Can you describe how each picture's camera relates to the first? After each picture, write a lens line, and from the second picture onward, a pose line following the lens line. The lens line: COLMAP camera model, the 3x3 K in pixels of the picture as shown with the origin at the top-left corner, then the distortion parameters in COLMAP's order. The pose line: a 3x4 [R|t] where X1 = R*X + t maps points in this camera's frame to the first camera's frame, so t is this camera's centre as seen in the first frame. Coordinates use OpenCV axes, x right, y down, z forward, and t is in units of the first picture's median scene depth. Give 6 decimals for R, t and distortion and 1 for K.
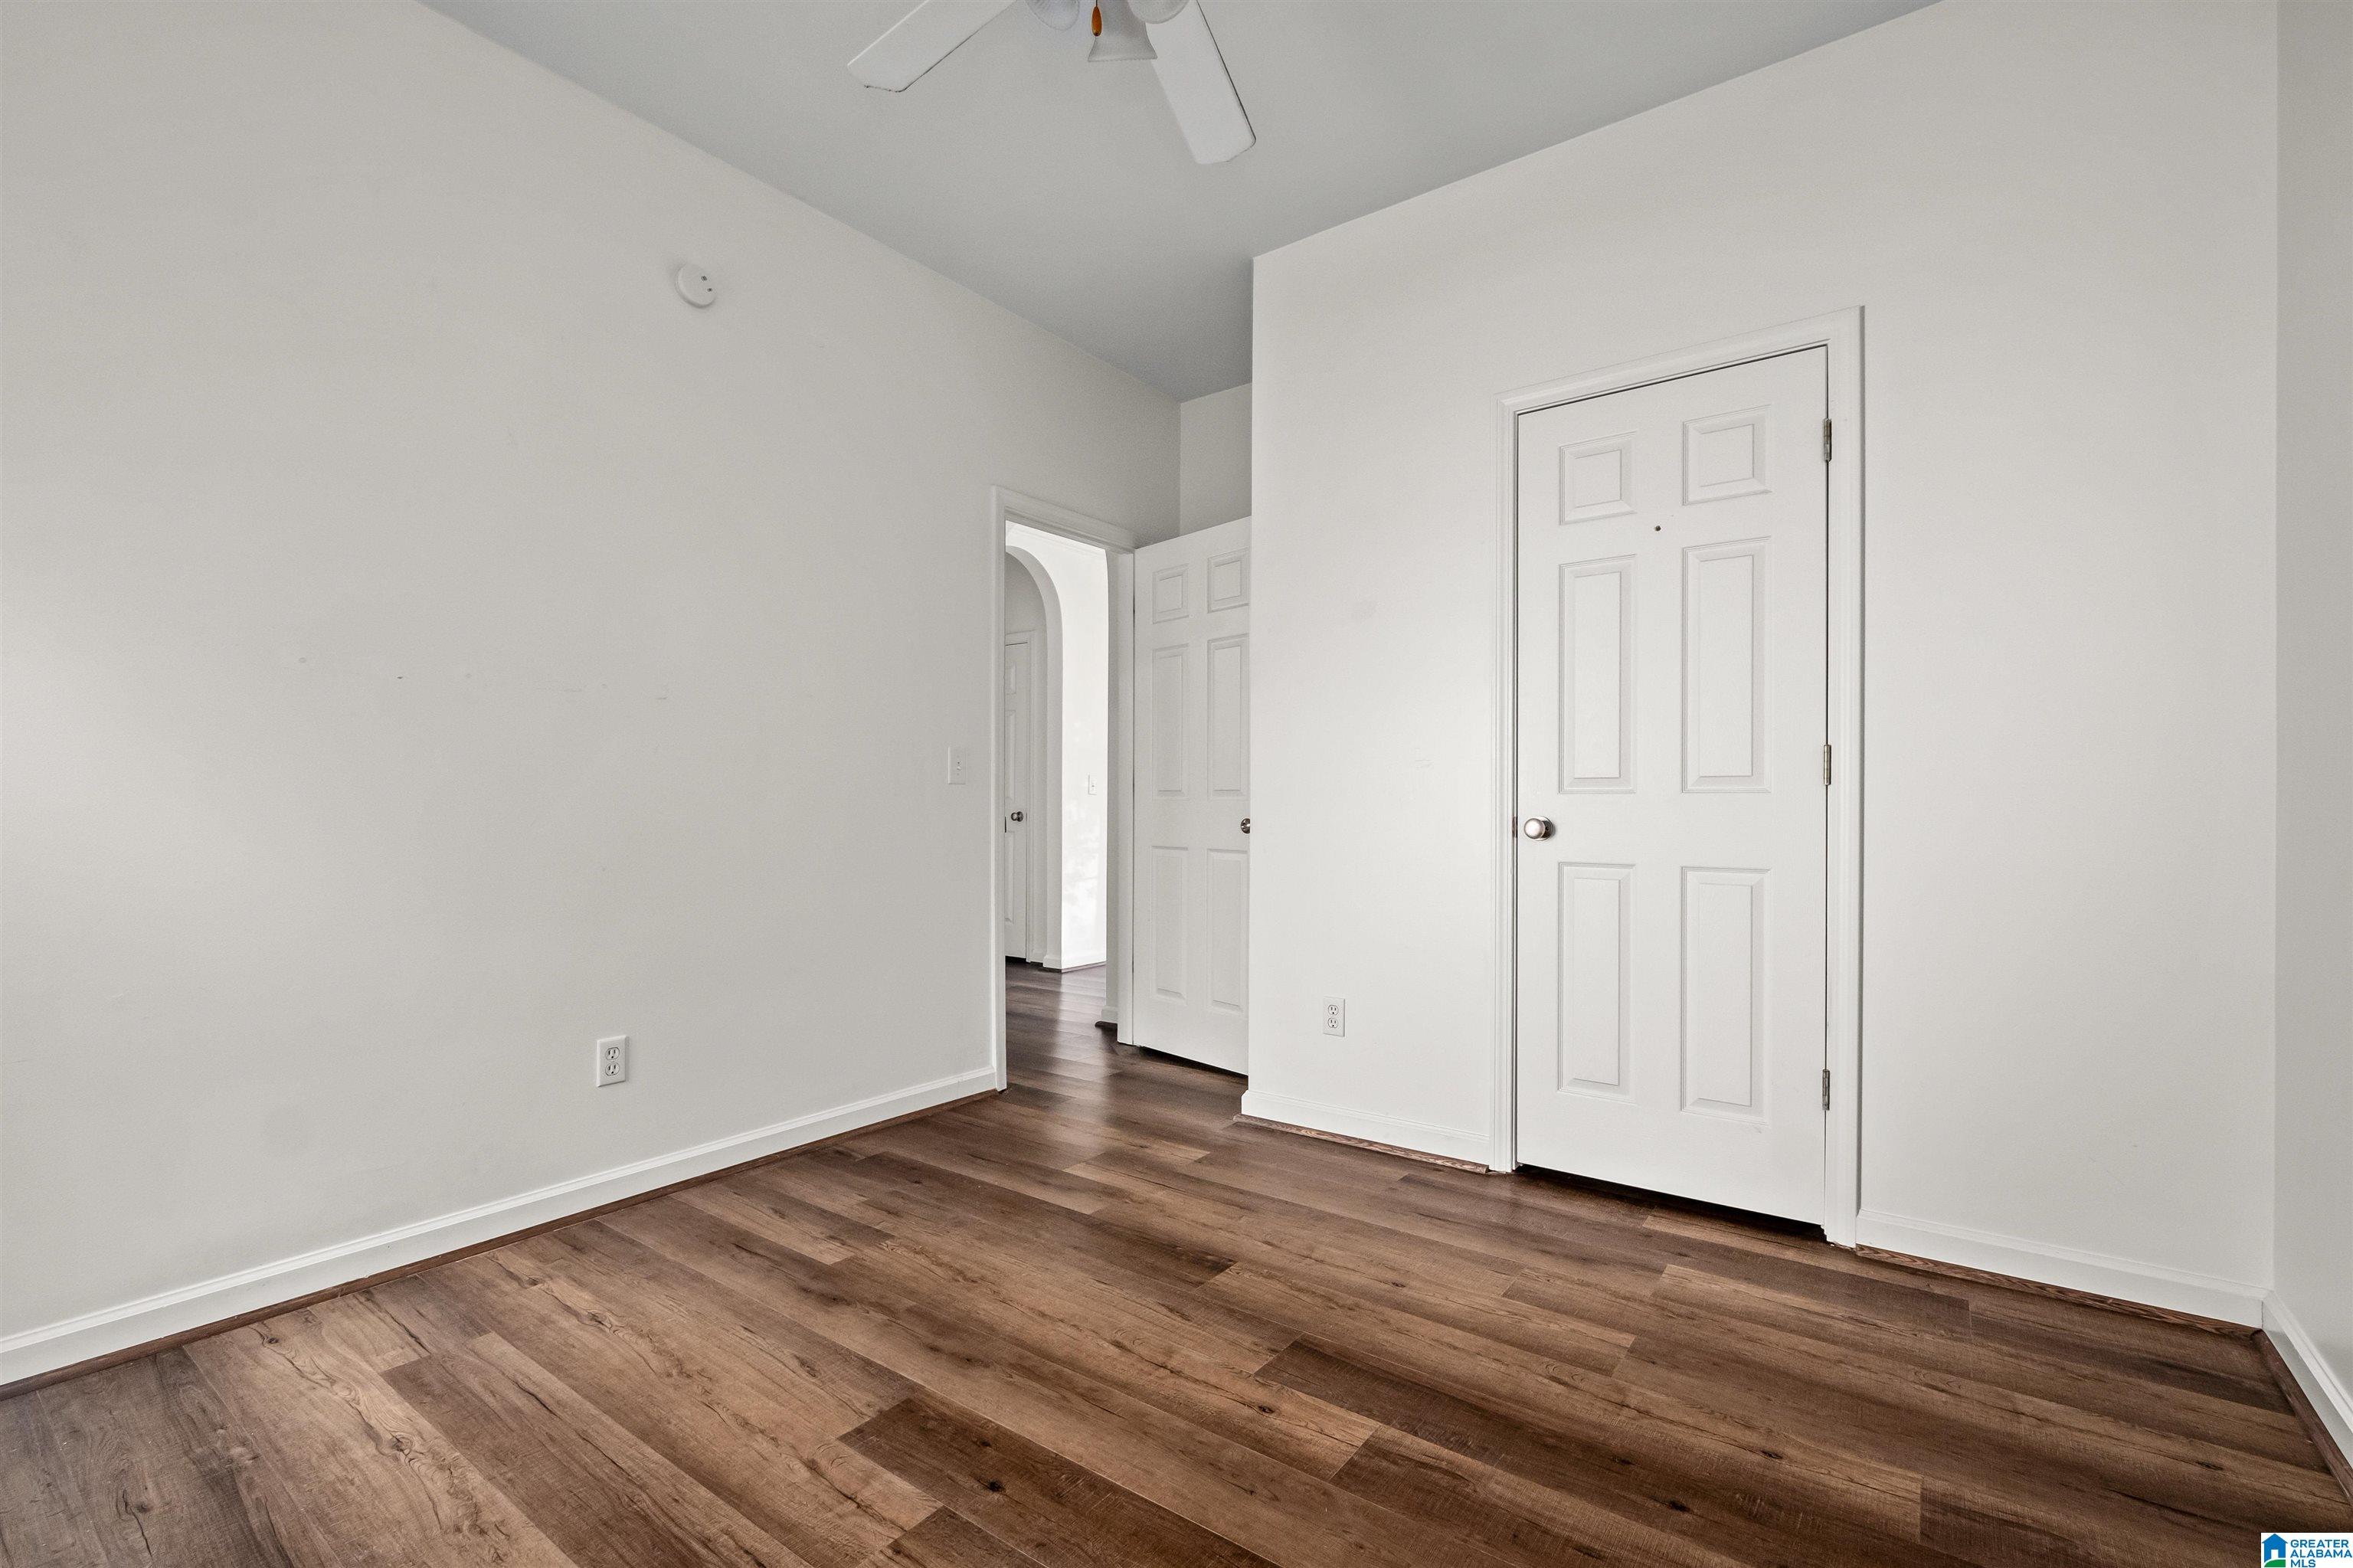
lens RADIAL K [[1025.9, 0, 1172.1], [0, 1025.9, 791.3], [0, 0, 1]] dist [-0.005160, 0.001228]
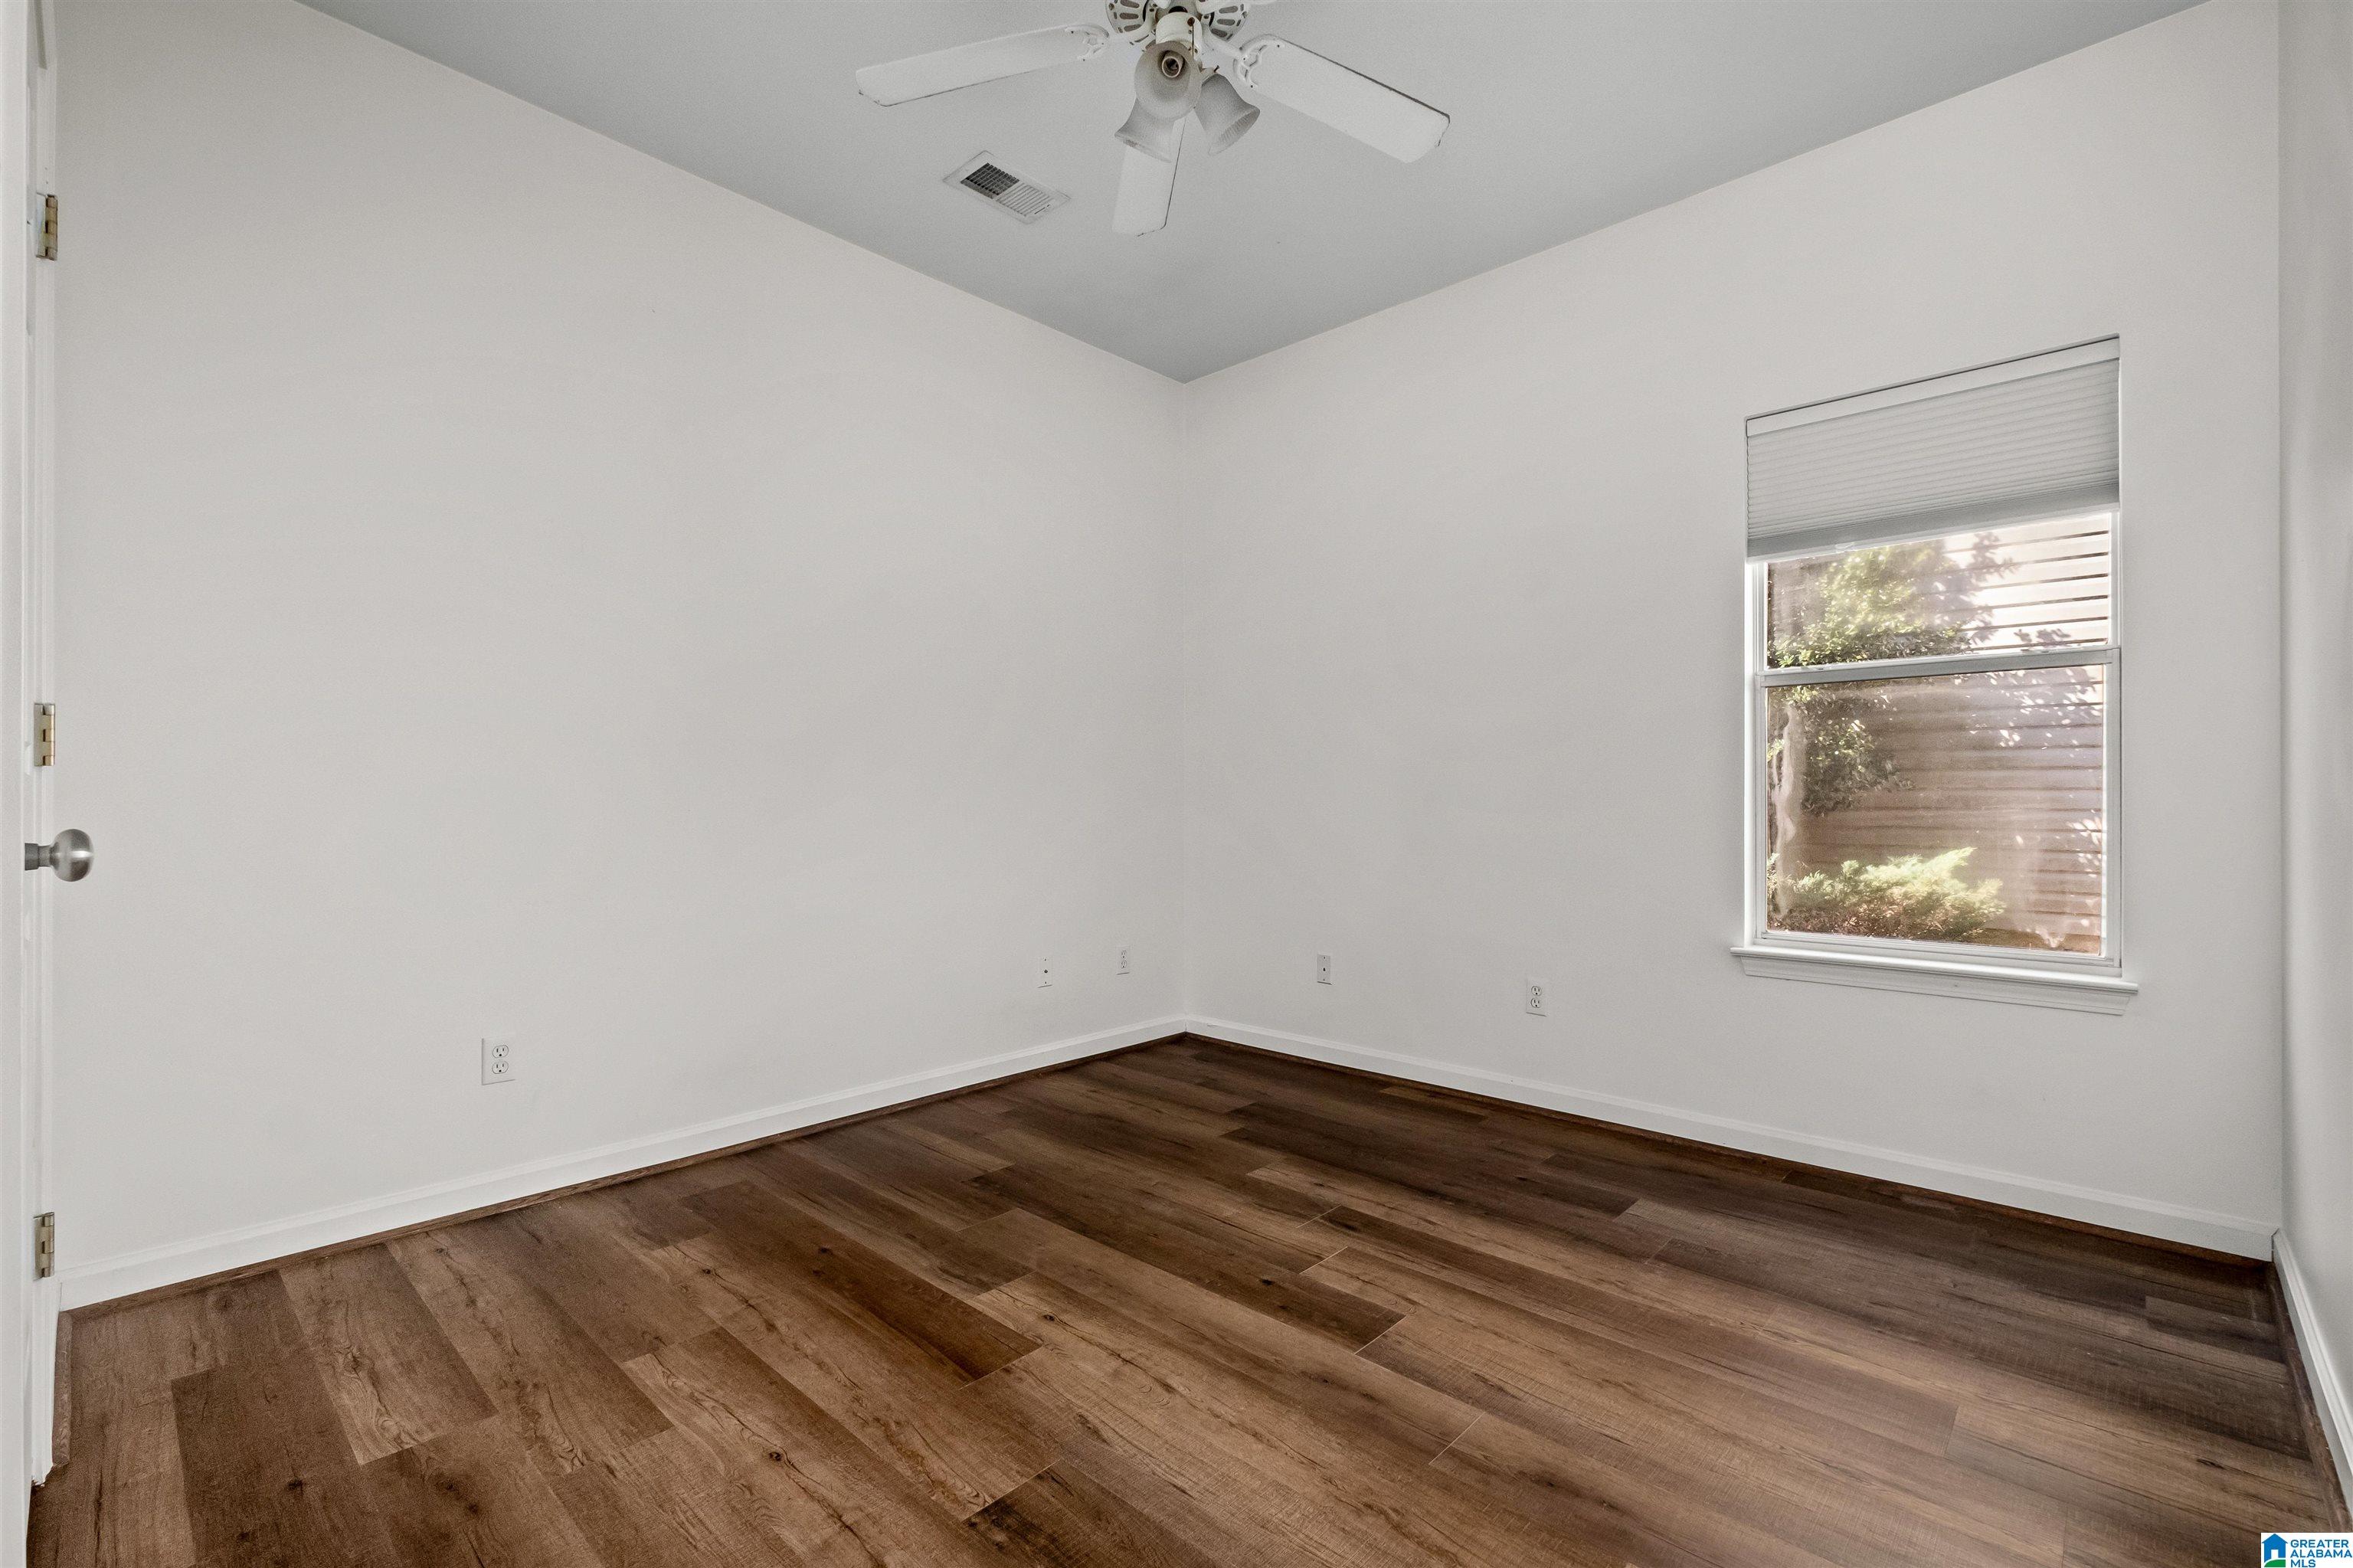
lens RADIAL K [[1025.9, 0, 1172.8], [0, 1025.9, 792.2], [0, 0, 1]] dist [-0.005160, 0.001228]
pose [[-0.993371, 0.001362, 0.114948, -0.173592], [-0.000777, 0.999827, -0.018563, 0.025840], [-0.114954, -0.018529, -0.993198, 2.043470]]
